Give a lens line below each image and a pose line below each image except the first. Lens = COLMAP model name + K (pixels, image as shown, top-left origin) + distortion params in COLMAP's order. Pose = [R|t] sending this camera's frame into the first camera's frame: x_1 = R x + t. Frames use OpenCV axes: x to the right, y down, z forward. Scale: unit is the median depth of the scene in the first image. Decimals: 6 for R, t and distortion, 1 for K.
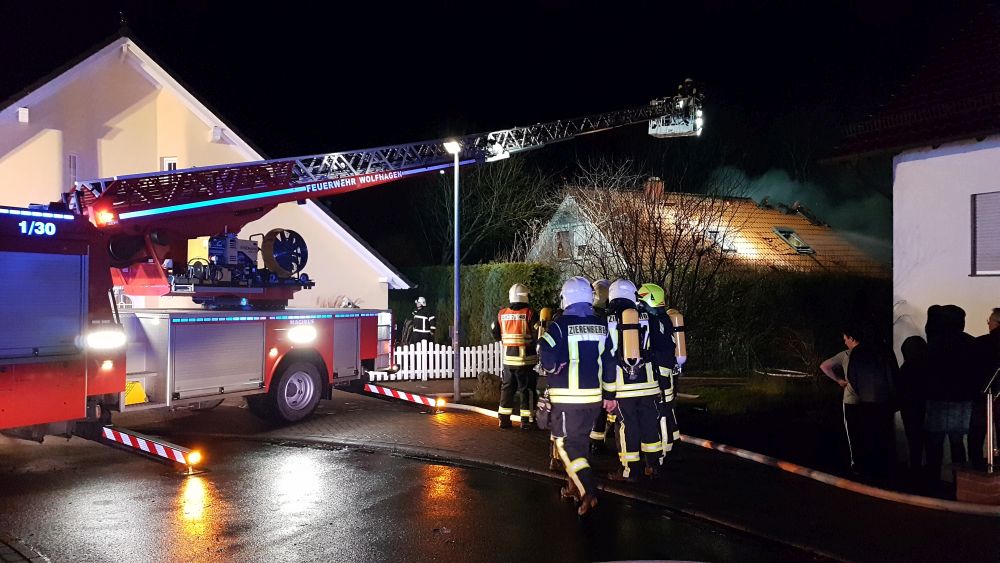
lens RADIAL K [[727.3, 0, 500.0], [0, 727.3, 281.5], [0, 0, 1]] dist [0.005896, 0.000408]
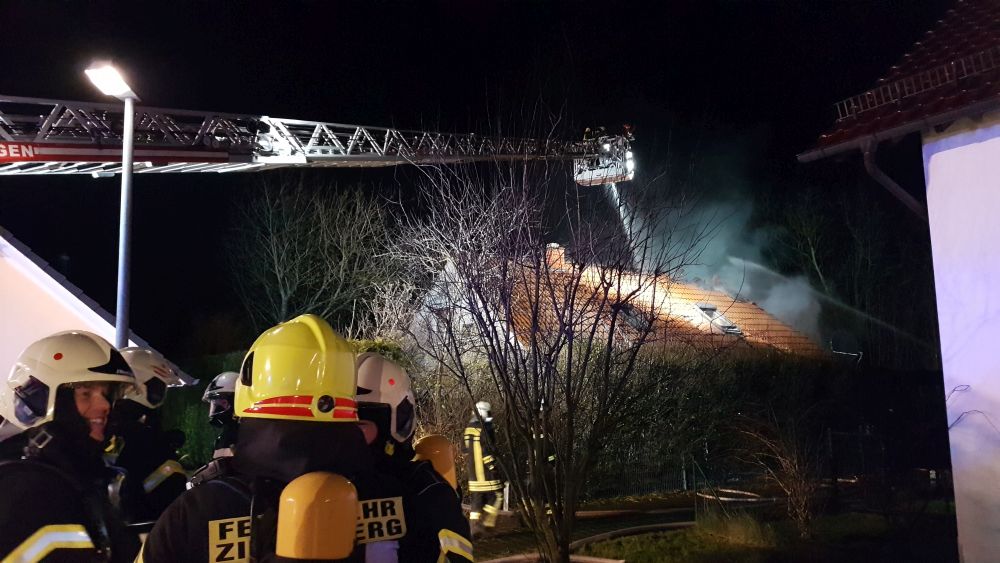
lens RADIAL K [[727.3, 0, 500.0], [0, 727.3, 281.5], [0, 0, 1]] dist [0.005896, 0.000408]
pose [[0.992833, -0.002929, 0.119473, 0.102003], [0.018363, 0.991568, -0.128283, 0.009934], [-0.118089, 0.129557, 0.984515, 0.390110]]
